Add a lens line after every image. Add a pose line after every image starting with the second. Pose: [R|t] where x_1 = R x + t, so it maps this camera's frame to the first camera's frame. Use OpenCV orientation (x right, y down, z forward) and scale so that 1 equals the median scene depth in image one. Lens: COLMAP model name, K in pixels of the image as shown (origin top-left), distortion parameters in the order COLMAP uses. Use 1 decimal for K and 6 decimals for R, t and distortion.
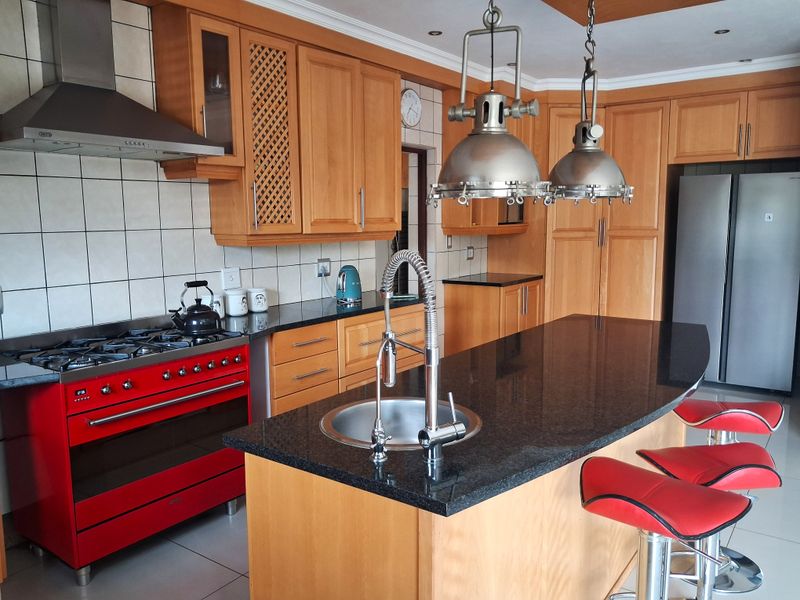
lens RADIAL K [[633.1, 0, 395.8], [0, 633.1, 303.6], [0, 0, 1]] dist [0.025389, -0.043980]
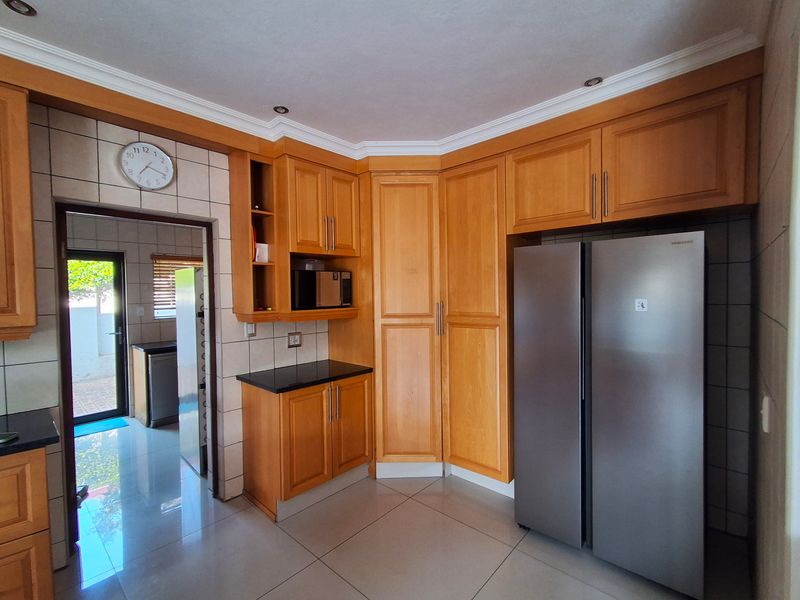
lens RADIAL K [[365.5, 0, 402.6], [0, 365.5, 298.1], [0, 0, 1]] dist [0.007994, 0.004078]
pose [[0.993458, -0.000099, -0.114196, 0.491583], [-0.012990, 0.993412, -0.113862, -0.123286], [0.113455, 0.114601, 0.986912, 0.763006]]
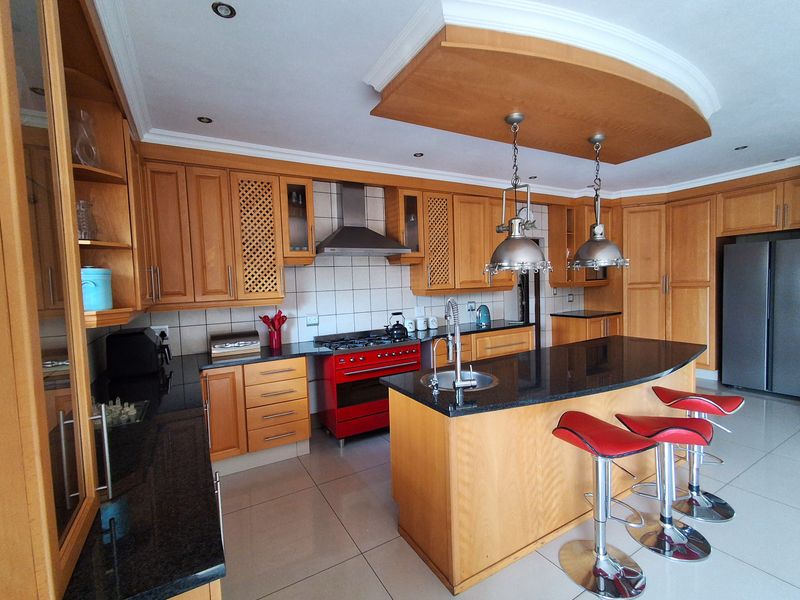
lens RADIAL K [[365.5, 0, 398.4], [0, 365.5, 301.4], [0, 0, 1]] dist [0.007994, 0.004078]
pose [[0.915379, -0.001917, -0.402588, 0.137796], [-0.026724, 0.997494, -0.065512, 0.005885], [0.401705, 0.070727, 0.913034, -0.086265]]
